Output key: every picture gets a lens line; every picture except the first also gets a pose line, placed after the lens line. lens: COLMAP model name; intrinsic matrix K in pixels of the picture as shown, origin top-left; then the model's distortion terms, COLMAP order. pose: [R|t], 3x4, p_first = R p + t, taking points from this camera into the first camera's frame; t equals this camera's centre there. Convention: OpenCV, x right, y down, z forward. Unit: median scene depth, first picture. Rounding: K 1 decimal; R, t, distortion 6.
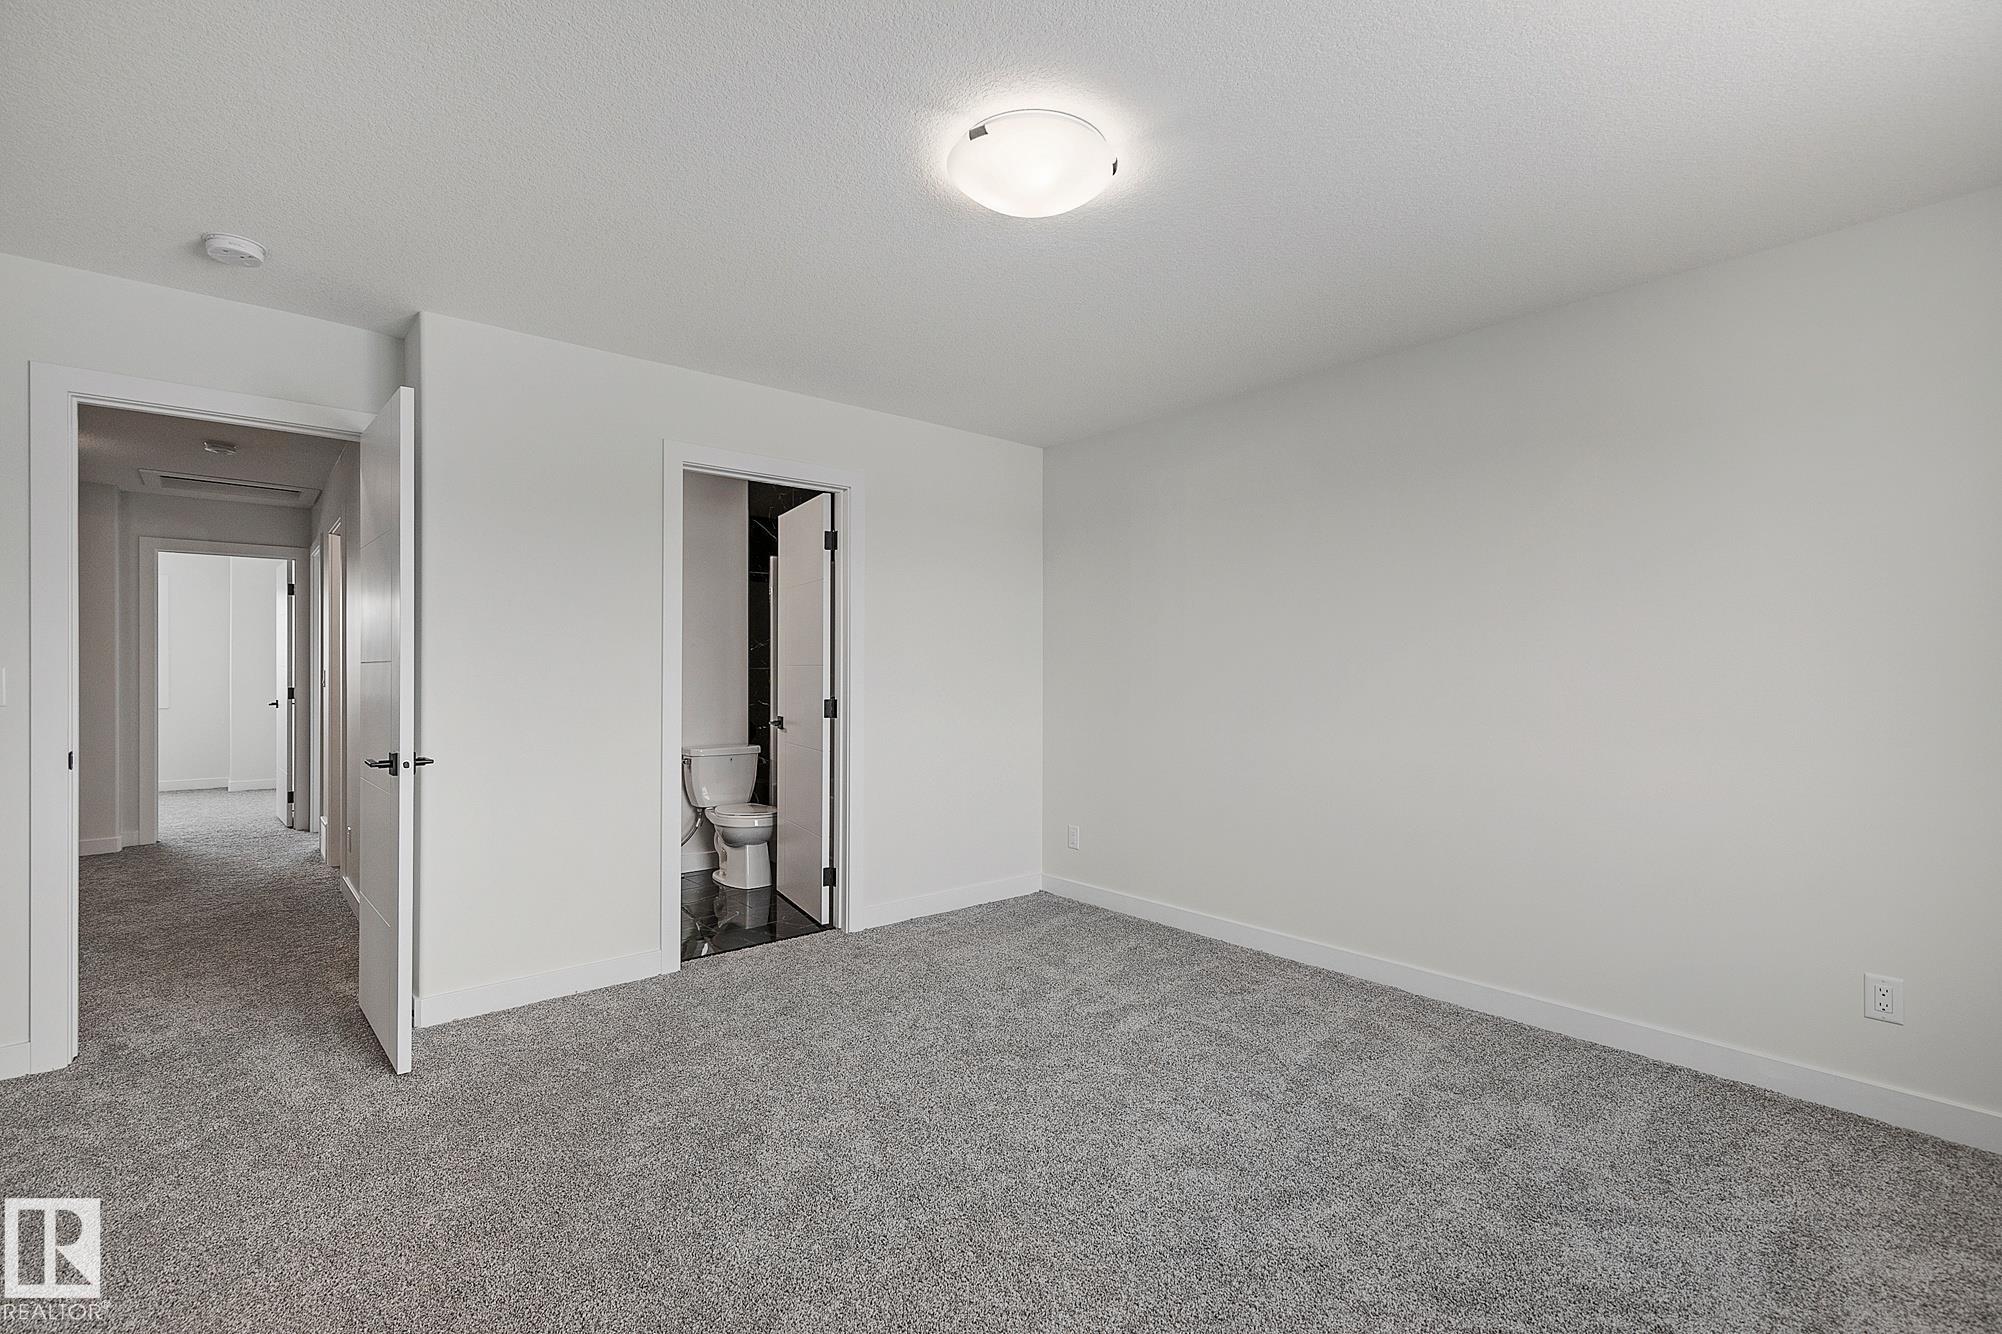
lens RADIAL K [[907.6, 0, 1007.9], [0, 907.6, 666.8], [0, 0, 1]] dist [0.011523, -0.001580]
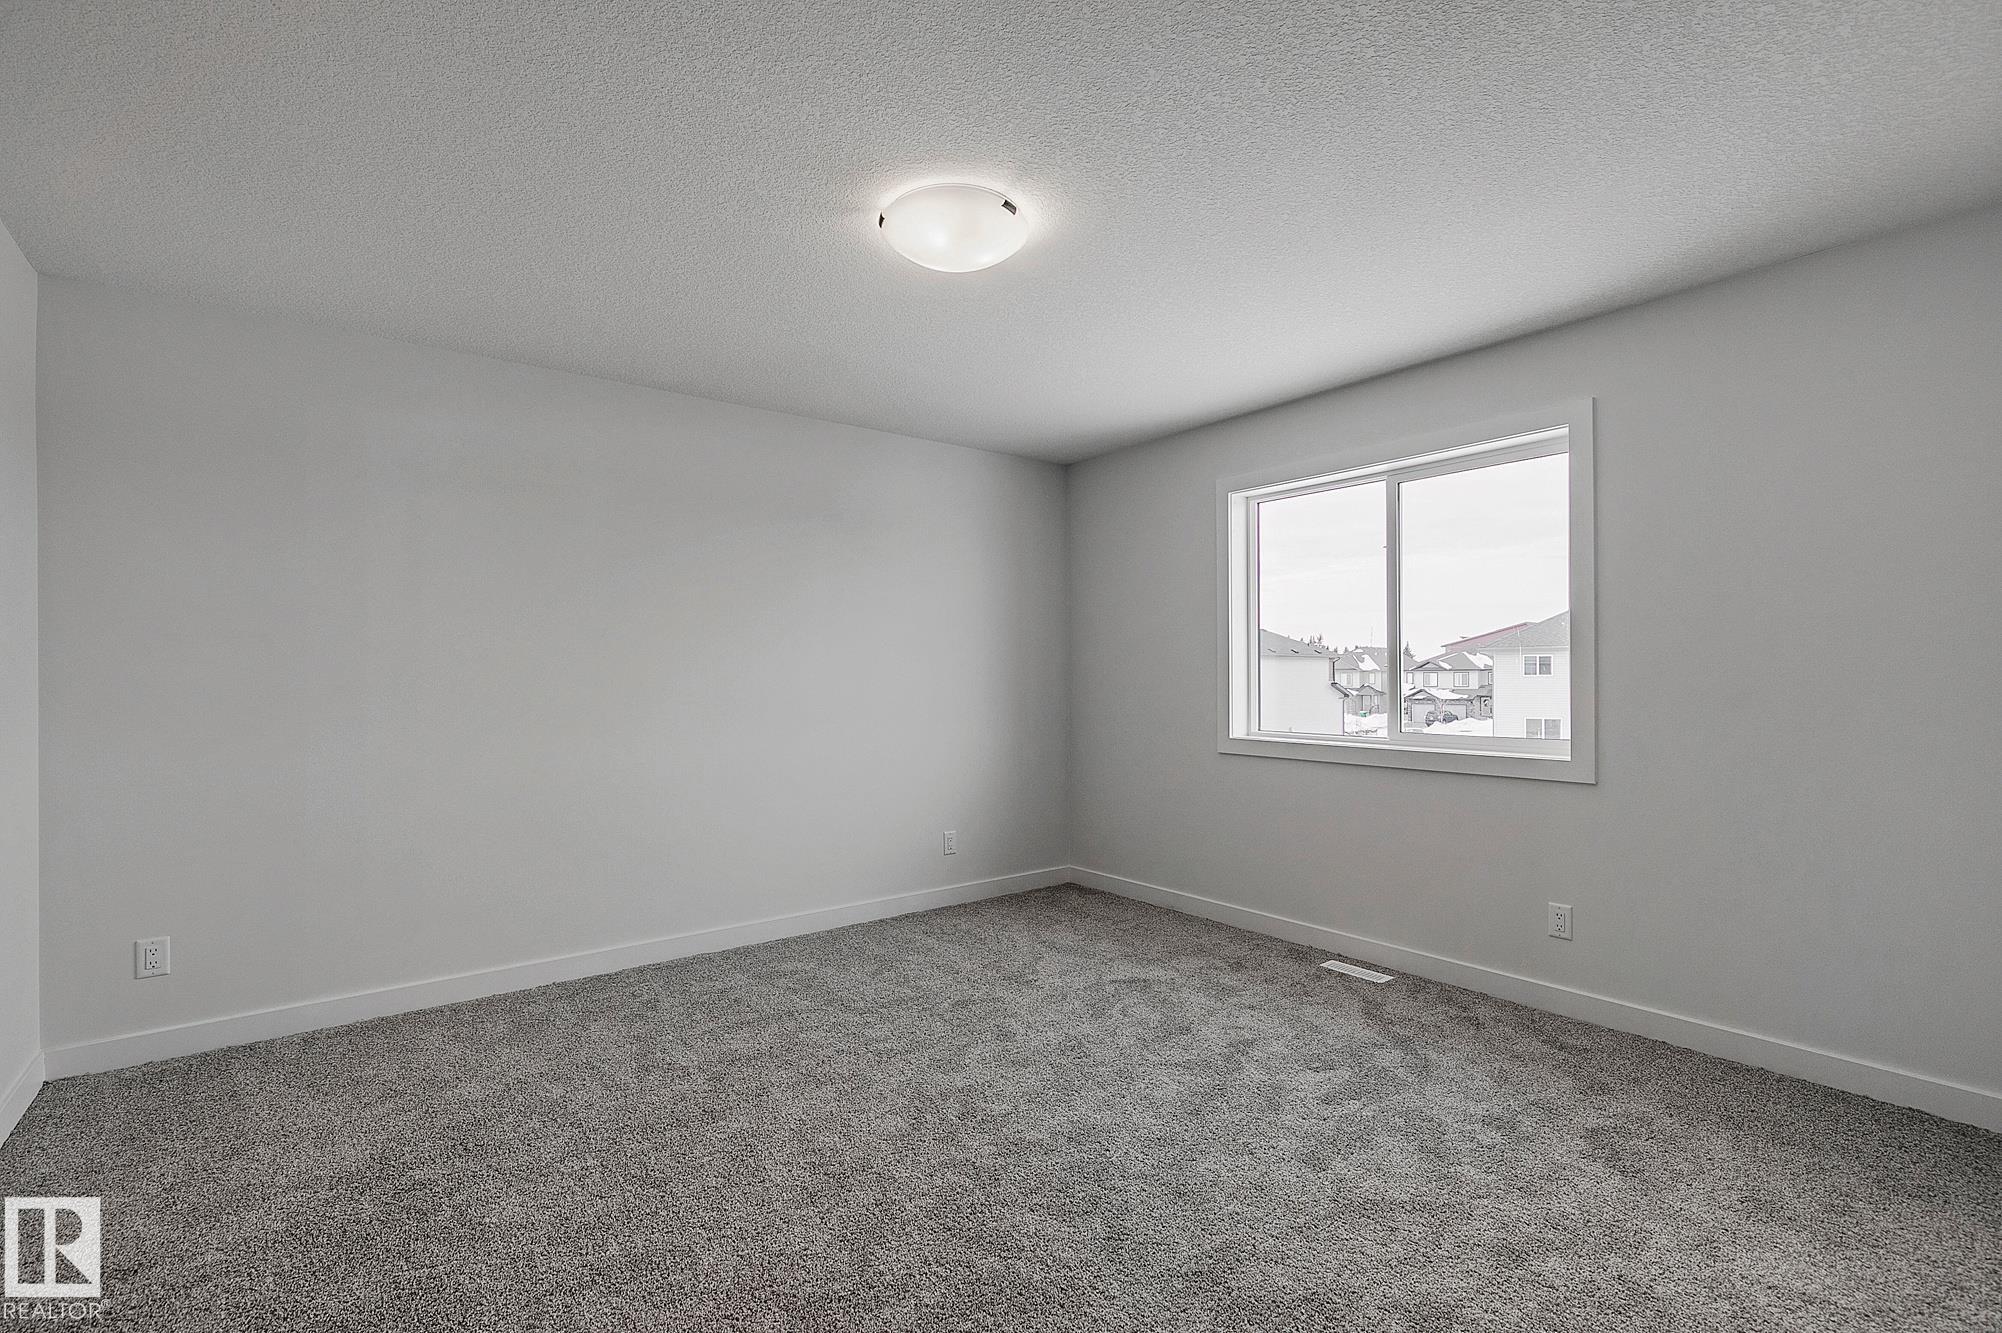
lens RADIAL K [[907.6, 0, 1003.8], [0, 907.6, 675.0], [0, 0, 1]] dist [0.011523, -0.001580]
pose [[0.055190, -0.000677, 0.998476, -0.844168], [0.004203, 0.999991, 0.000446, 0.003525], [-0.998467, 0.004172, 0.055192, 0.676106]]
